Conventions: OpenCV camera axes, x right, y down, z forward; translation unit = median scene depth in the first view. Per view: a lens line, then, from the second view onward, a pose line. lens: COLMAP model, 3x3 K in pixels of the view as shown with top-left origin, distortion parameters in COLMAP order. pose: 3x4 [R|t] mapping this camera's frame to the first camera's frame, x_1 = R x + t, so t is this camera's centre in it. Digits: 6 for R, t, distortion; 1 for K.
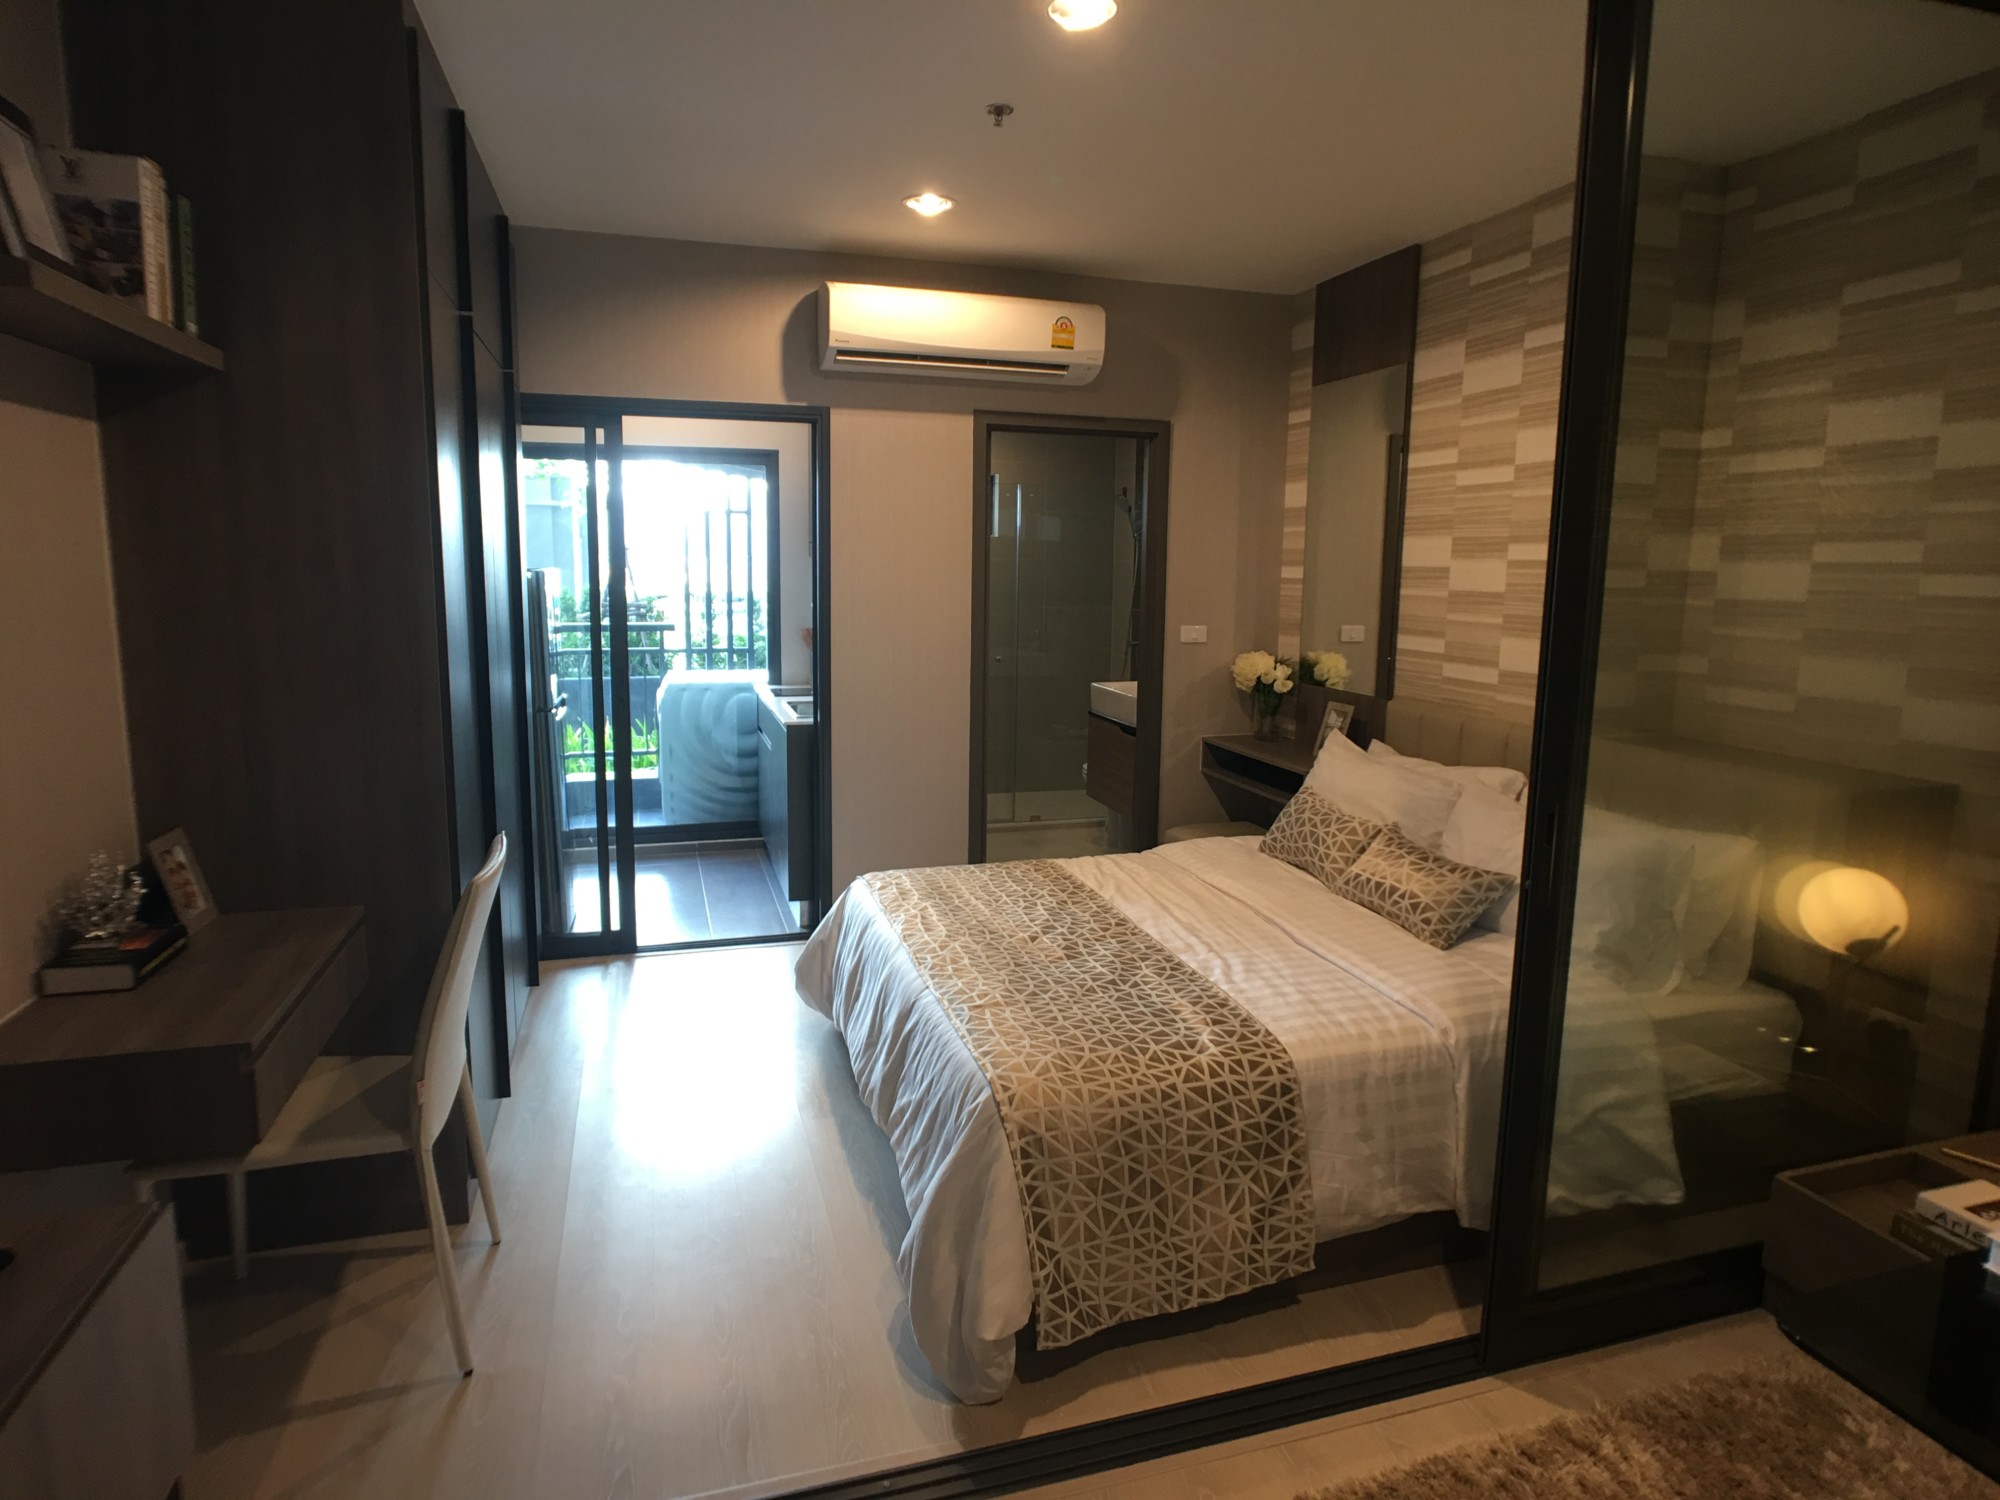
lens RADIAL K [[1123.0, 0, 994.8], [0, 1123.0, 726.4], [0, 0, 1]] dist [-0.007594, -0.001677]
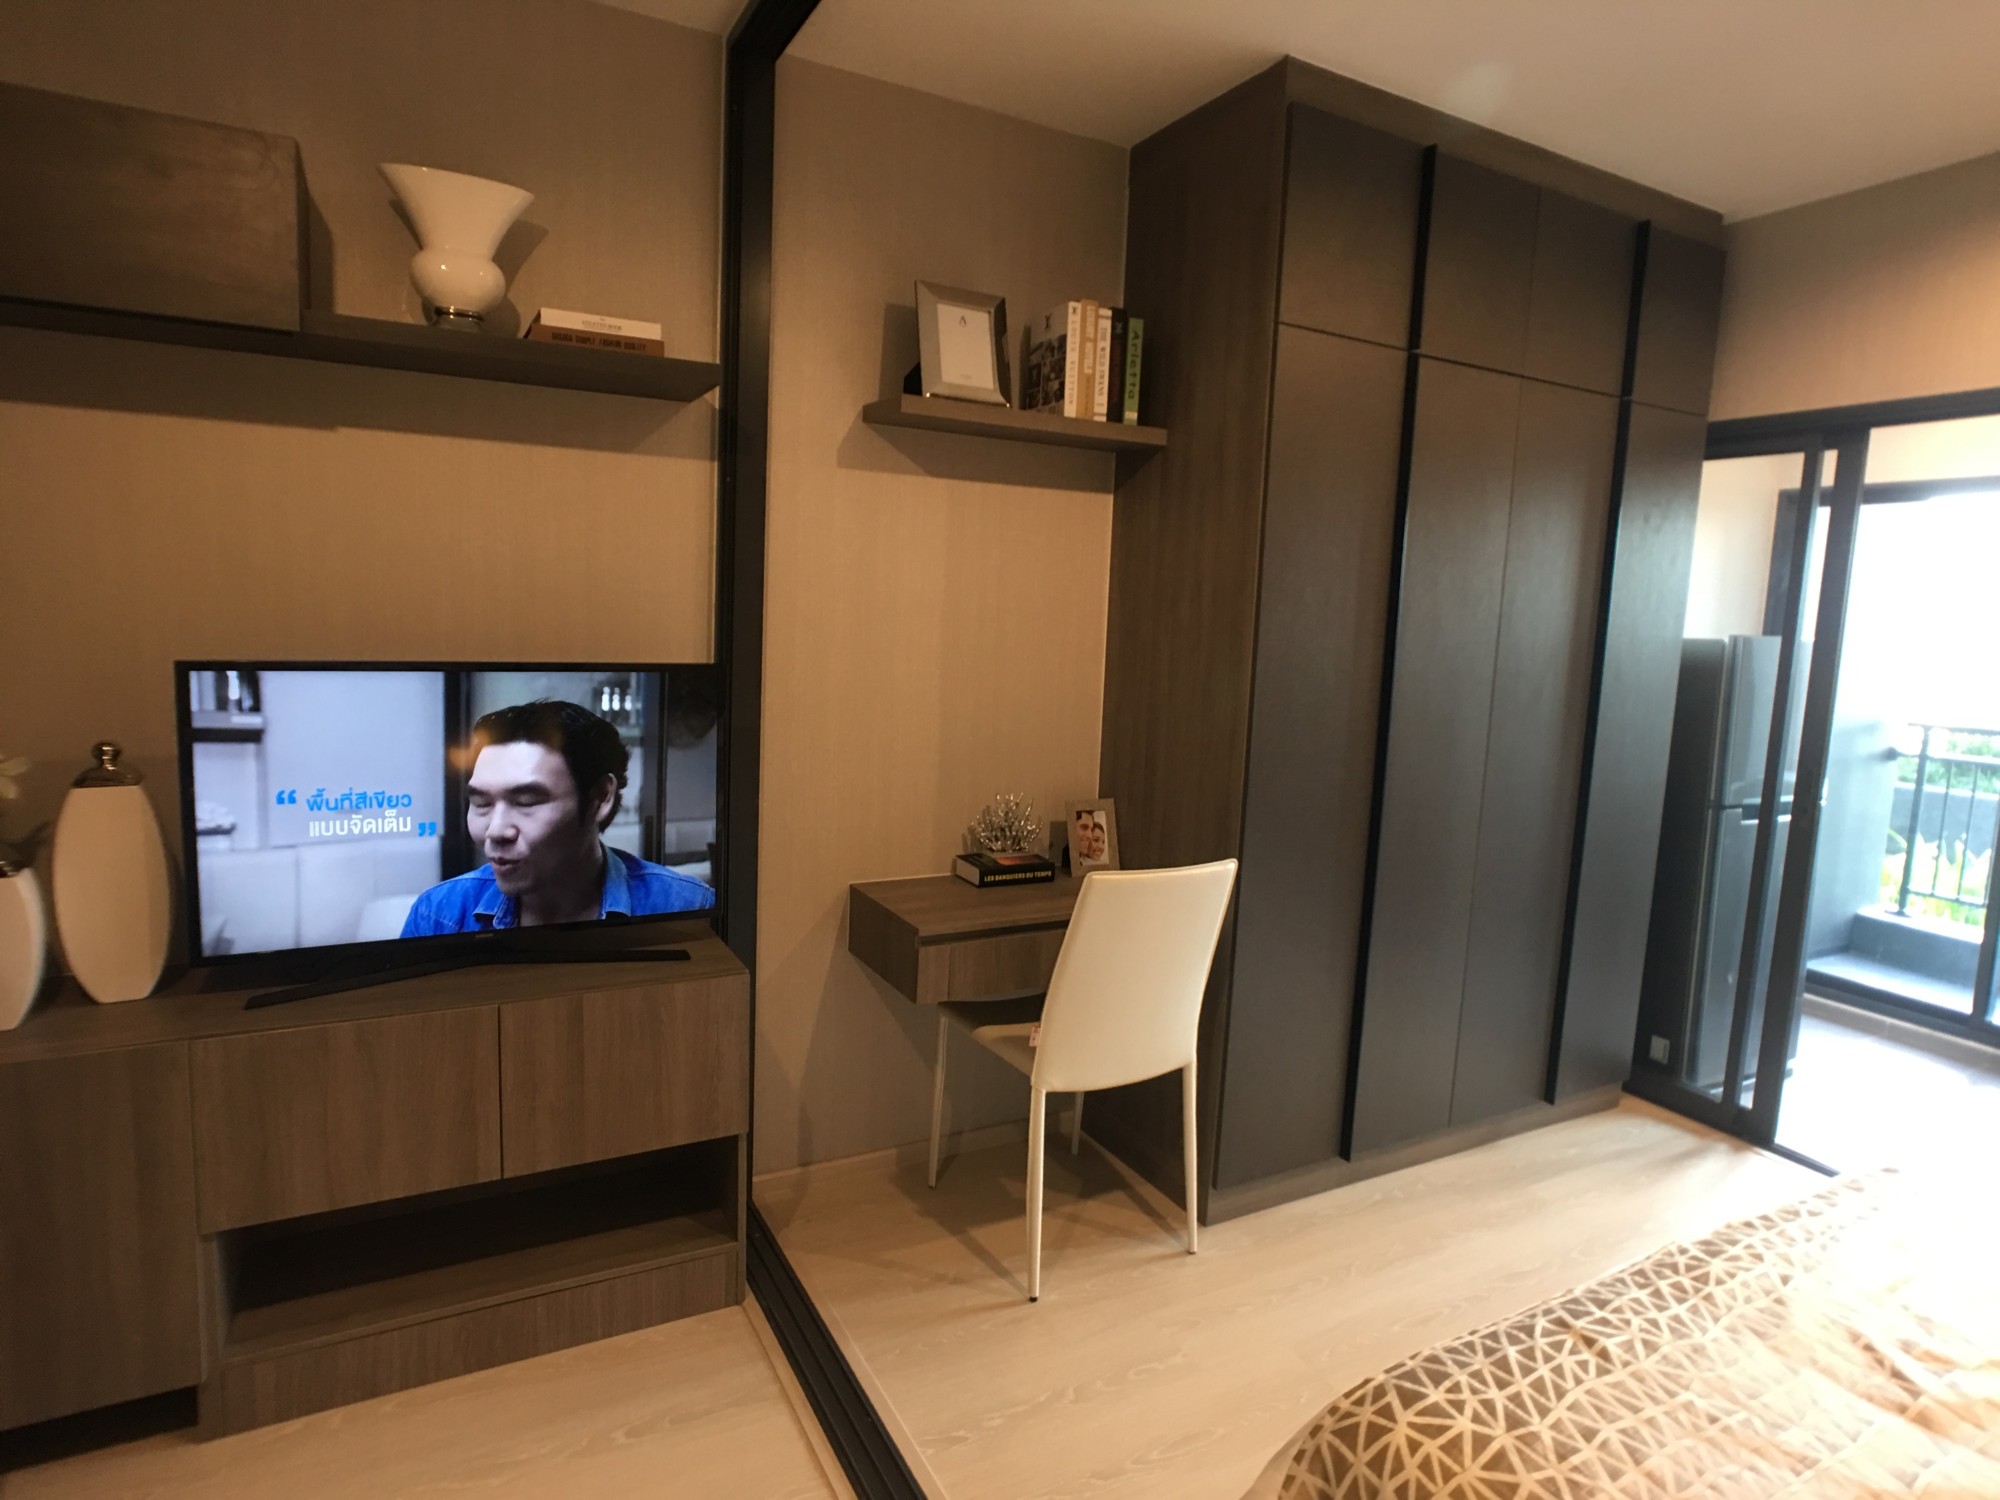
lens RADIAL K [[1123.0, 0, 994.8], [0, 1123.0, 726.4], [0, 0, 1]] dist [-0.007594, -0.001677]
pose [[0.191986, 0.110880, -0.975114, 0.559199], [-0.185012, 0.979871, 0.074995, -0.069168], [0.963801, 0.166010, 0.208636, 0.620562]]
